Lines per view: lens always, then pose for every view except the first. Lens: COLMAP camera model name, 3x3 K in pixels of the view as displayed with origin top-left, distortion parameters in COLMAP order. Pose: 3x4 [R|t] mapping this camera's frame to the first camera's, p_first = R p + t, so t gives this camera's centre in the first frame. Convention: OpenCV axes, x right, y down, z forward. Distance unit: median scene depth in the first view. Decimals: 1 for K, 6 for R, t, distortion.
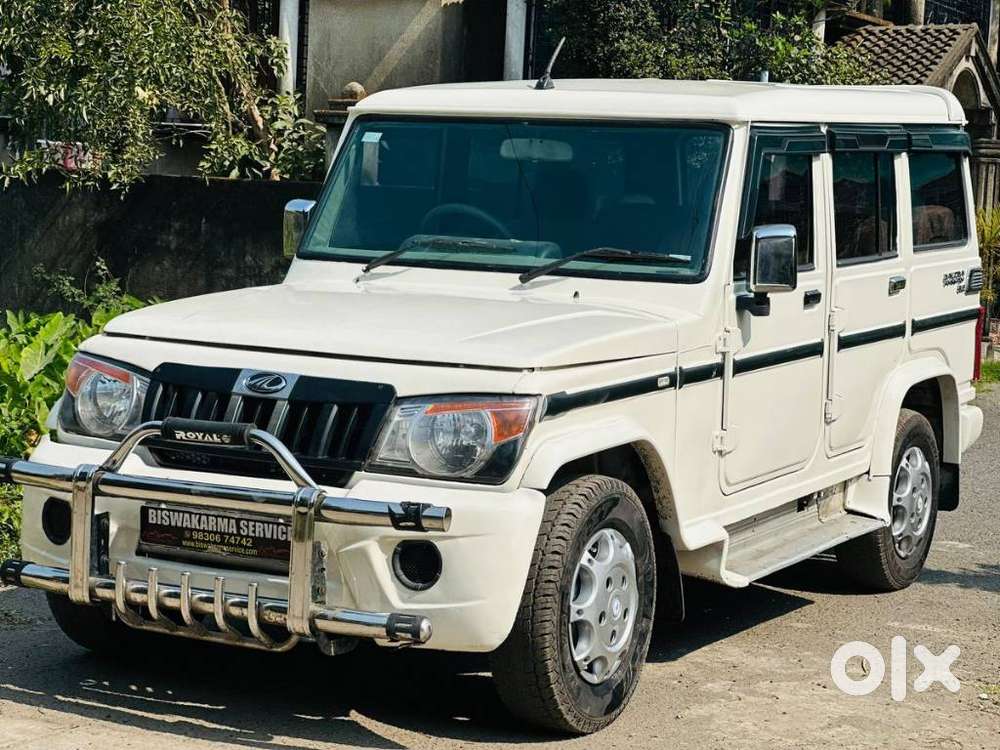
lens RADIAL K [[2243.3, 0, 494.6], [0, 2243.3, 354.6], [0, 0, 1]] dist [-0.073155, 4.006067]
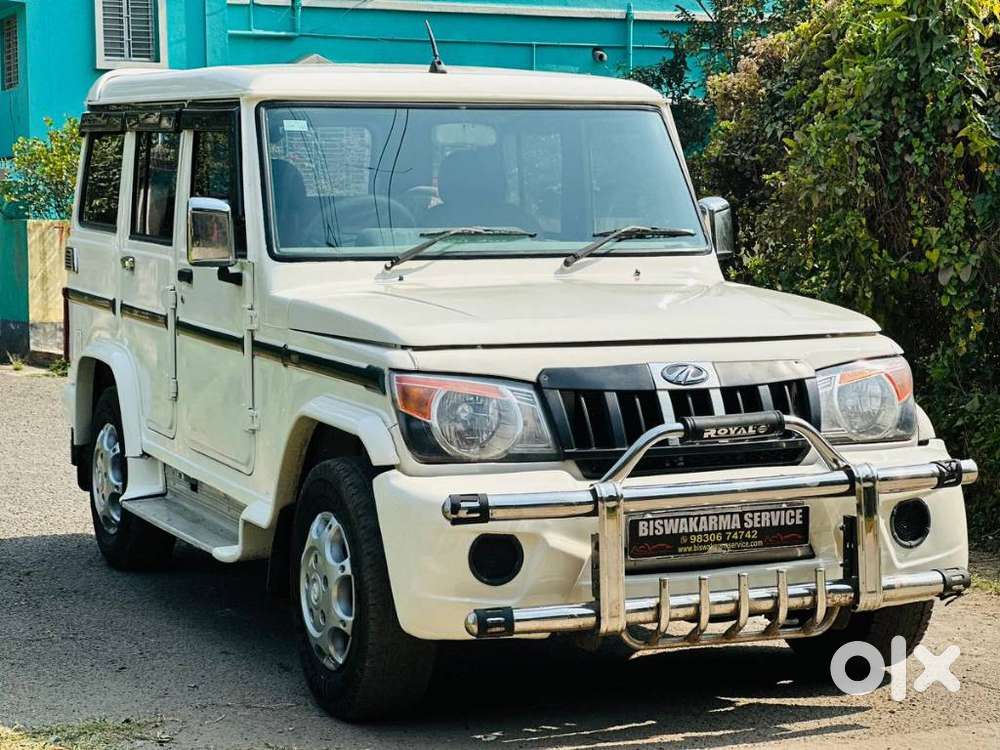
lens RADIAL K [[2243.3, 0, 494.6], [0, 2243.3, 354.6], [0, 0, 1]] dist [-0.073155, 4.006067]
pose [[0.612266, -0.096189, 0.784779, -0.881875], [0.096201, 0.994261, 0.046812, -0.047472], [-0.784777, 0.046835, 0.618005, 0.454922]]
